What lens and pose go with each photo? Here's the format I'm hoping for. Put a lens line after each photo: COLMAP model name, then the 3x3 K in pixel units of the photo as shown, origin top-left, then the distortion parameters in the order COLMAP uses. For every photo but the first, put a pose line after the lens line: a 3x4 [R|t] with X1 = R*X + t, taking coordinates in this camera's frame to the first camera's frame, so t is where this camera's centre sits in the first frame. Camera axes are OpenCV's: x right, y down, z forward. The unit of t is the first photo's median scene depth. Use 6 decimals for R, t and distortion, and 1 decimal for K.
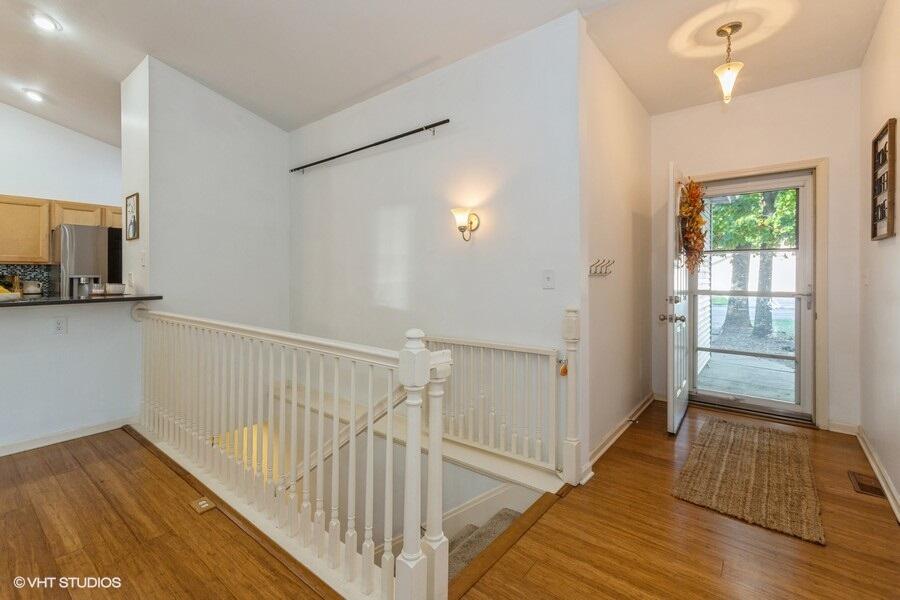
lens RADIAL K [[405.9, 0, 451.5], [0, 405.9, 280.1], [0, 0, 1]] dist [0.003610, 0.001274]
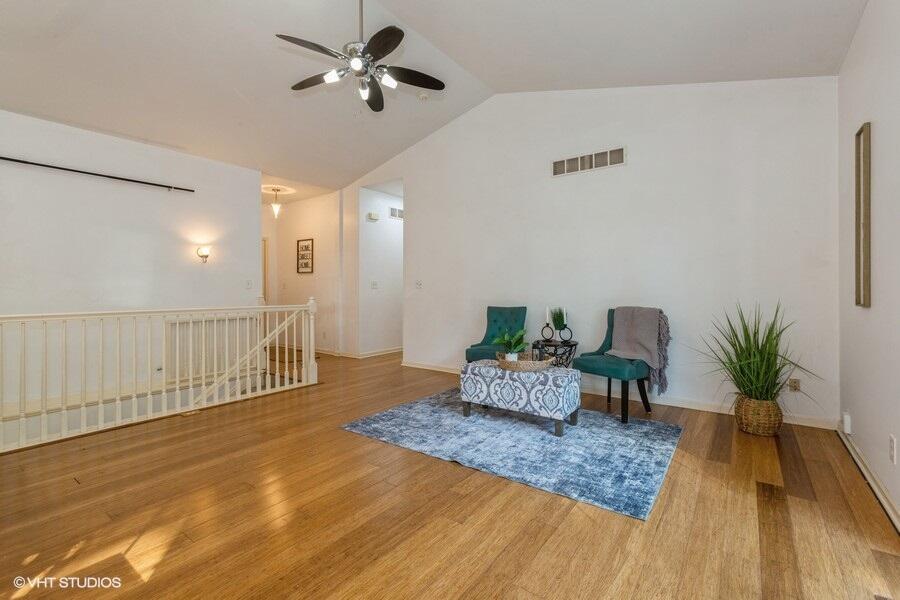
lens RADIAL K [[405.9, 0, 451.5], [0, 405.9, 280.1], [0, 0, 1]] dist [0.003610, 0.001274]
pose [[-0.045550, 0.029508, 0.998526, -1.678485], [0.010738, 0.999520, -0.029048, 0.042471], [-0.998904, 0.009399, -0.045845, -0.004836]]
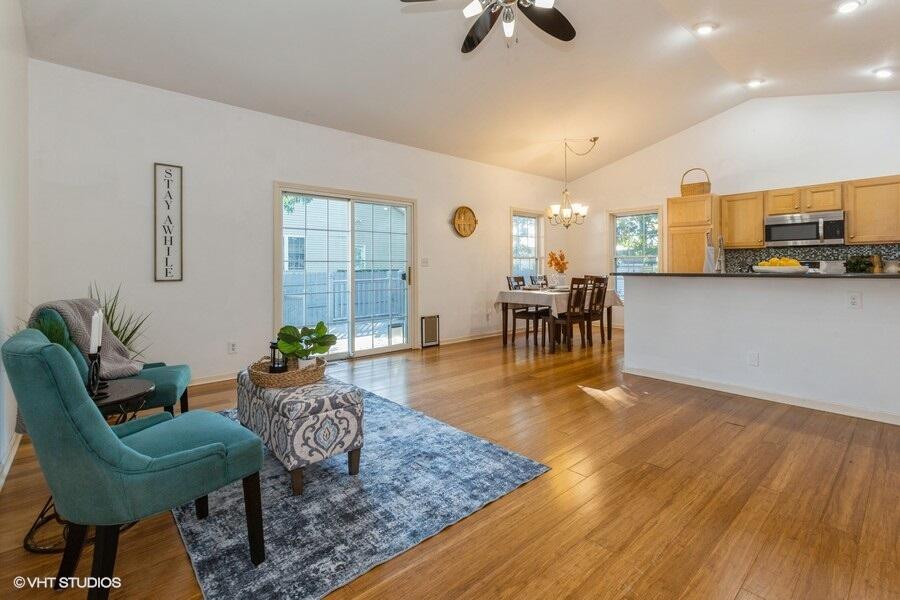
lens RADIAL K [[410.4, 0, 449.1], [0, 410.4, 262.8], [0, 0, 1]] dist [0.002936, 0.001283]
pose [[-0.174391, -0.002075, -0.984674, 0.226726], [-0.004319, 0.999990, -0.001343, 0.025307], [0.984667, 0.004019, -0.174398, 0.198838]]
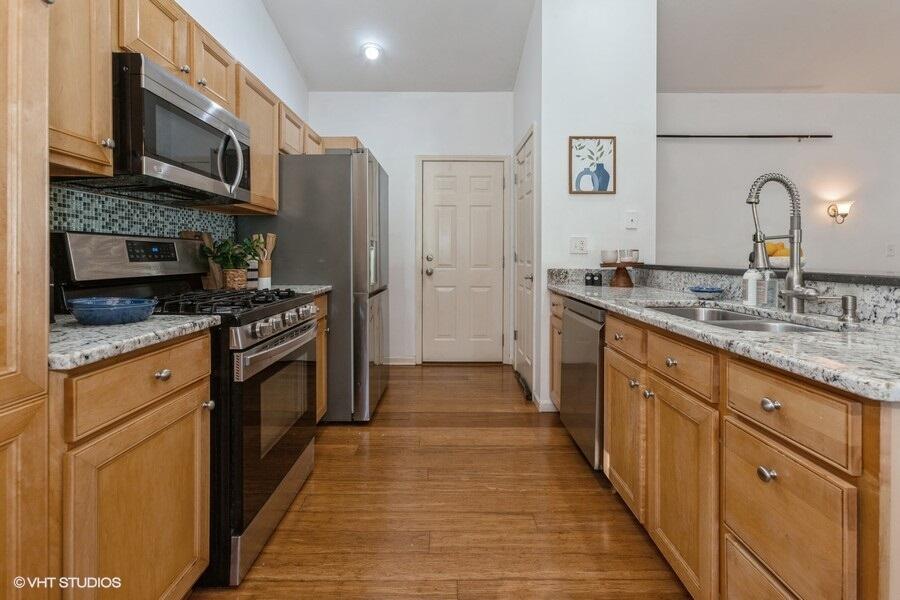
lens RADIAL K [[410.4, 0, 449.1], [0, 410.4, 262.8], [0, 0, 1]] dist [0.002936, 0.001283]
pose [[0.783800, 0.000222, 0.621013, -1.831709], [-0.000449, 1.000000, 0.000209, 0.042550], [-0.621013, -0.000443, 0.783800, 0.673663]]
